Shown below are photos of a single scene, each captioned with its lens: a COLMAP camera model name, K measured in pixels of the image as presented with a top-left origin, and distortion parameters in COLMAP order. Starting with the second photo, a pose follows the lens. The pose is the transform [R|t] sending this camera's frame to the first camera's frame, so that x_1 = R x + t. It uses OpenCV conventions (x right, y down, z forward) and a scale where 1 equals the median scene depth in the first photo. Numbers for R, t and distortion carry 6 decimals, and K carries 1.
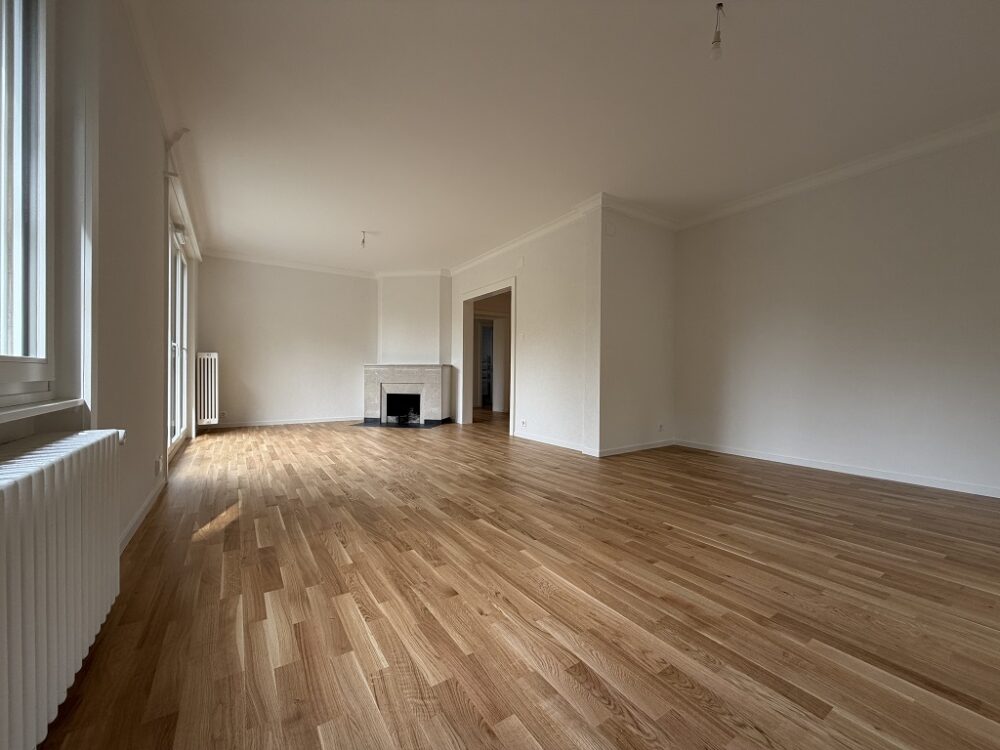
lens RADIAL K [[397.7, 0, 499.2], [0, 397.7, 376.1], [0, 0, 1]] dist [0.000132, 0.000005]
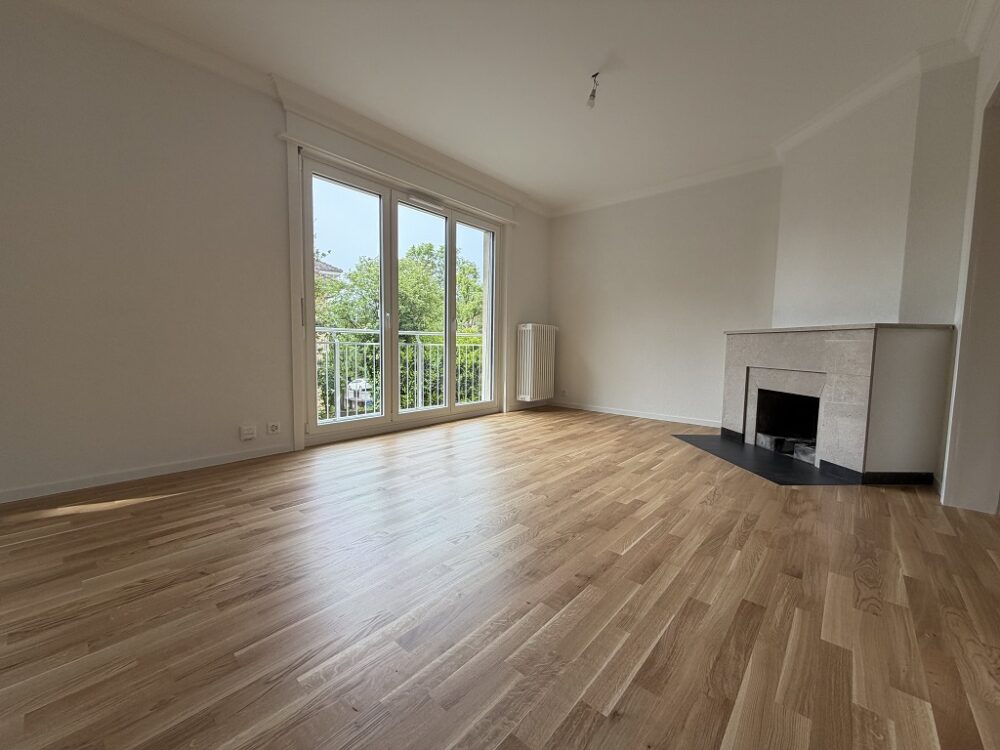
lens RADIAL K [[397.7, 0, 501.1], [0, 397.7, 376.8], [0, 0, 1]] dist [0.000132, 0.000005]
pose [[0.252511, 0.072538, -0.964871, 0.123541], [-0.017100, 0.997365, 0.070506, -0.000374], [0.967443, -0.001304, 0.253085, 0.575616]]
